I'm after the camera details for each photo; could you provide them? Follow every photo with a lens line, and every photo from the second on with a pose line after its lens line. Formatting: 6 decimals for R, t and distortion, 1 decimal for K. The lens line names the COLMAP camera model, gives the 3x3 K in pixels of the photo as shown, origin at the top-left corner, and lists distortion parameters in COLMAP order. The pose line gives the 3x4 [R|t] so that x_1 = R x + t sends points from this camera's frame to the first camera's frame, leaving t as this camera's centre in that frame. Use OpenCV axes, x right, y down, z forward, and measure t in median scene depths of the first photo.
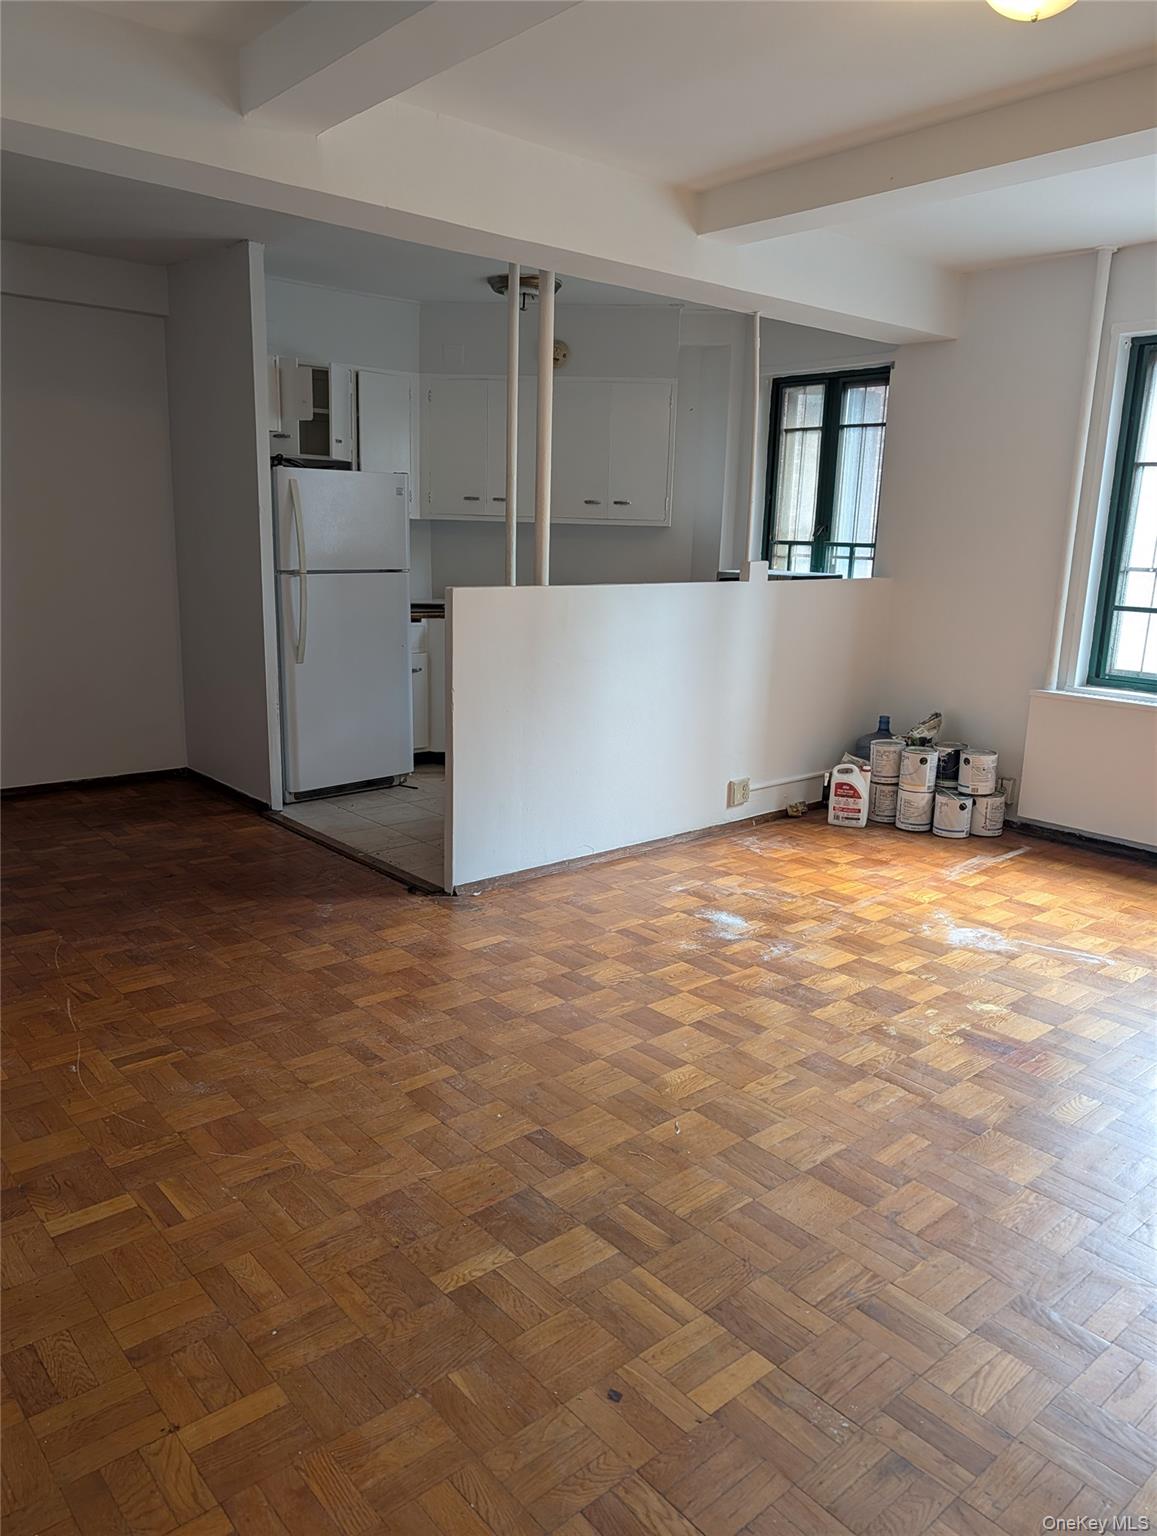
lens RADIAL K [[1096.5, 0, 574.8], [0, 1096.5, 777.5], [0, 0, 1]] dist [-0.008283, -0.007900]
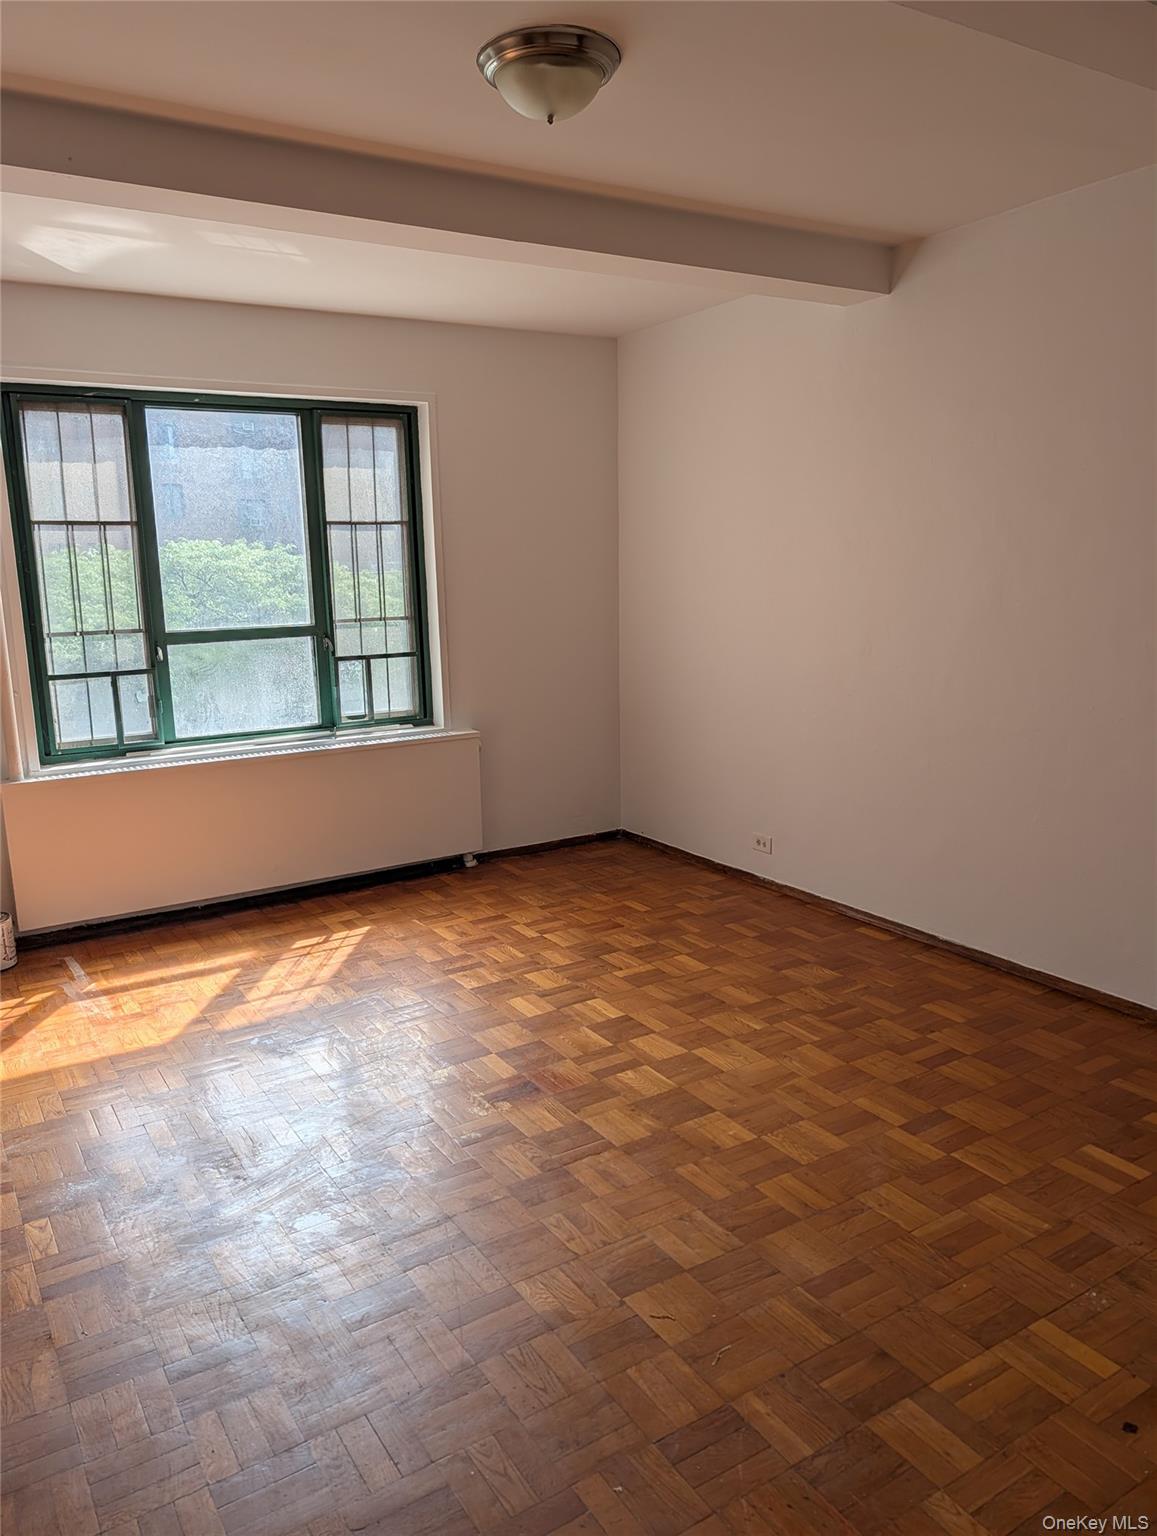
lens RADIAL K [[1096.5, 0, 530.1], [0, 1096.5, 798.1], [0, 0, 1]] dist [-0.008283, -0.007900]
pose [[0.162083, -0.226606, 0.960406, -0.344505], [0.247329, 0.951537, 0.182773, -0.128638], [-0.955279, 0.207912, 0.210274, 0.448222]]
